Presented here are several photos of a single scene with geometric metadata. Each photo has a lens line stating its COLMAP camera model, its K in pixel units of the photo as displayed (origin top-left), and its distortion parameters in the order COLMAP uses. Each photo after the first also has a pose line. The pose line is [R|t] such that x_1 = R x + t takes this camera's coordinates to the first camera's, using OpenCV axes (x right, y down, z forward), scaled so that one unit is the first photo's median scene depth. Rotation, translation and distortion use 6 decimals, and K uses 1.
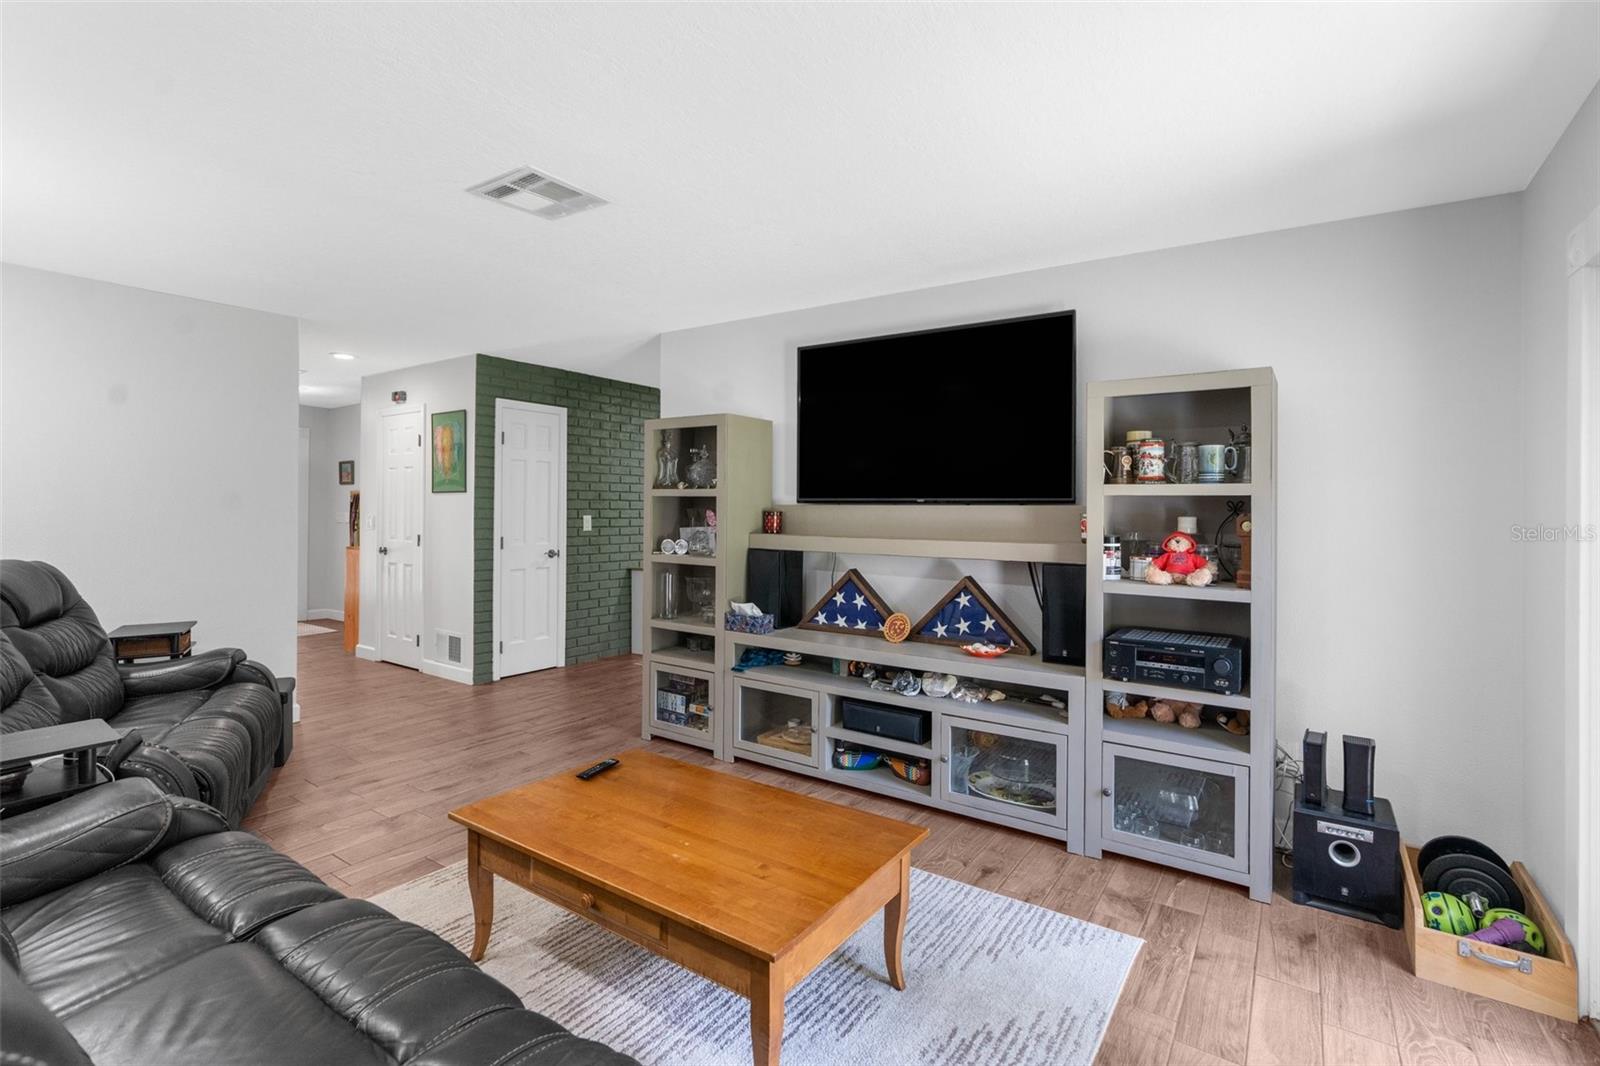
lens RADIAL K [[732.8, 0, 815.3], [0, 732.8, 503.4], [0, 0, 1]] dist [-0.017333, 0.006756]
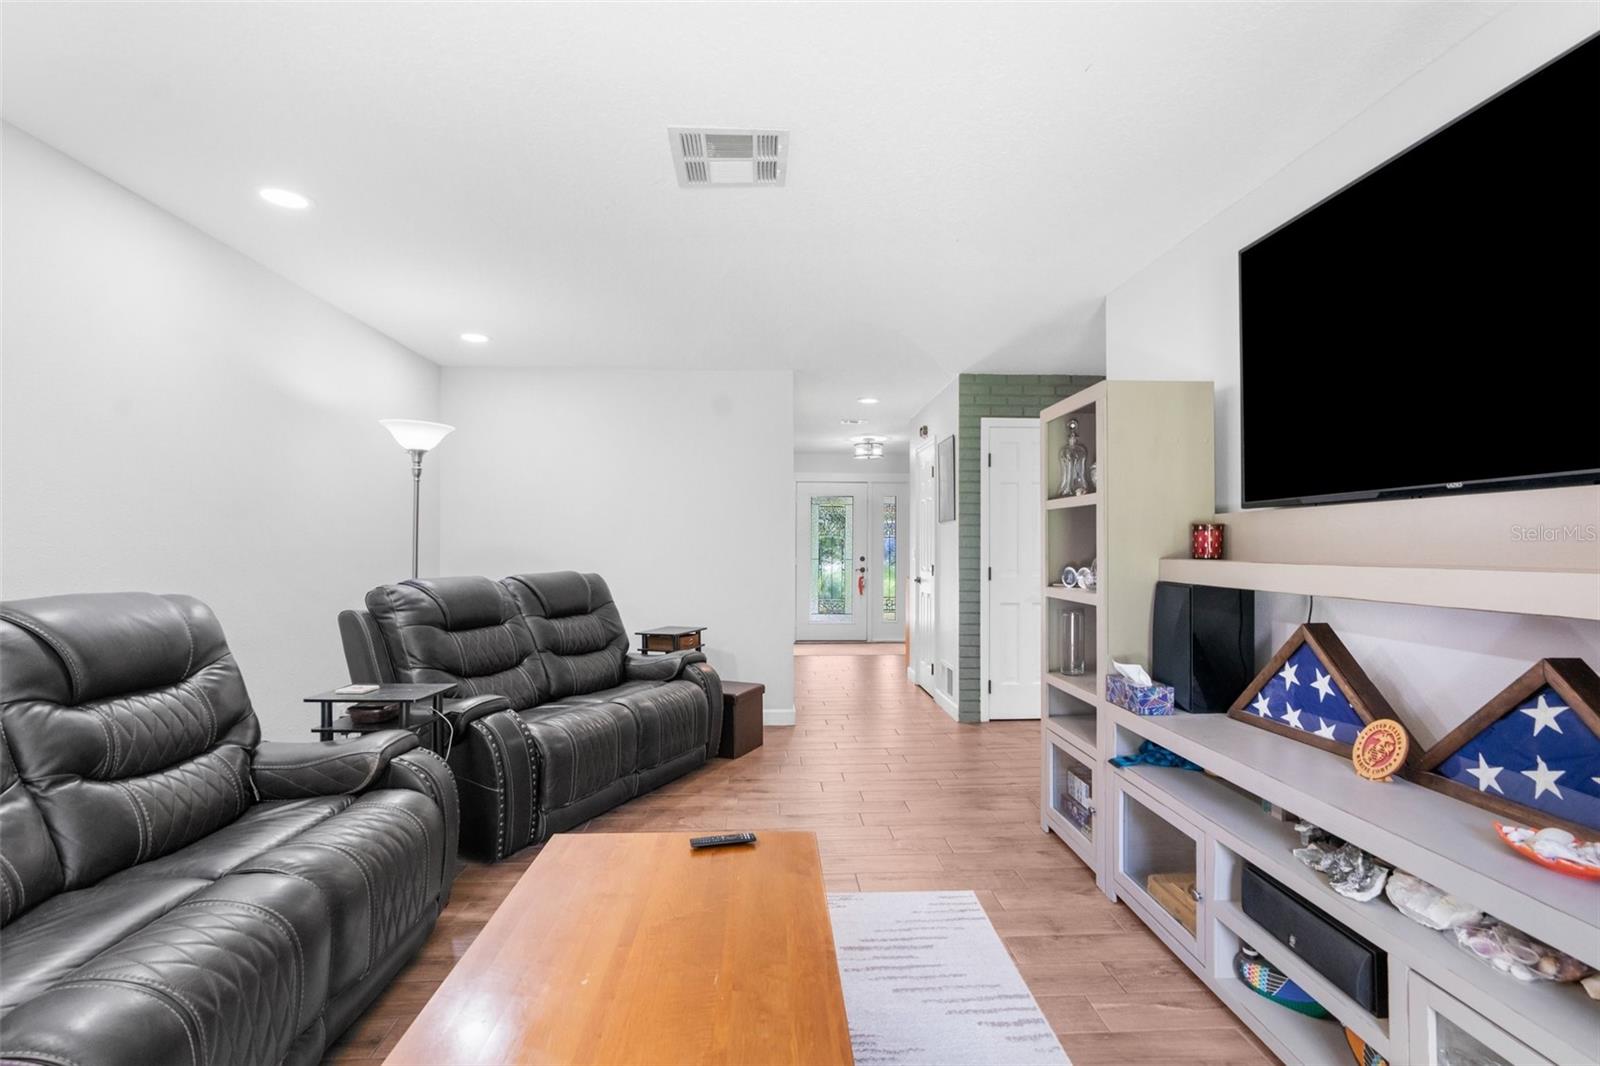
lens RADIAL K [[732.8, 0, 801.2], [0, 732.8, 536.0], [0, 0, 1]] dist [-0.017333, 0.006756]
pose [[0.601269, -0.020808, -0.798776, 0.242372], [0.010795, 0.999781, -0.017918, 0.030087], [0.798974, 0.002150, 0.601362, 0.365202]]
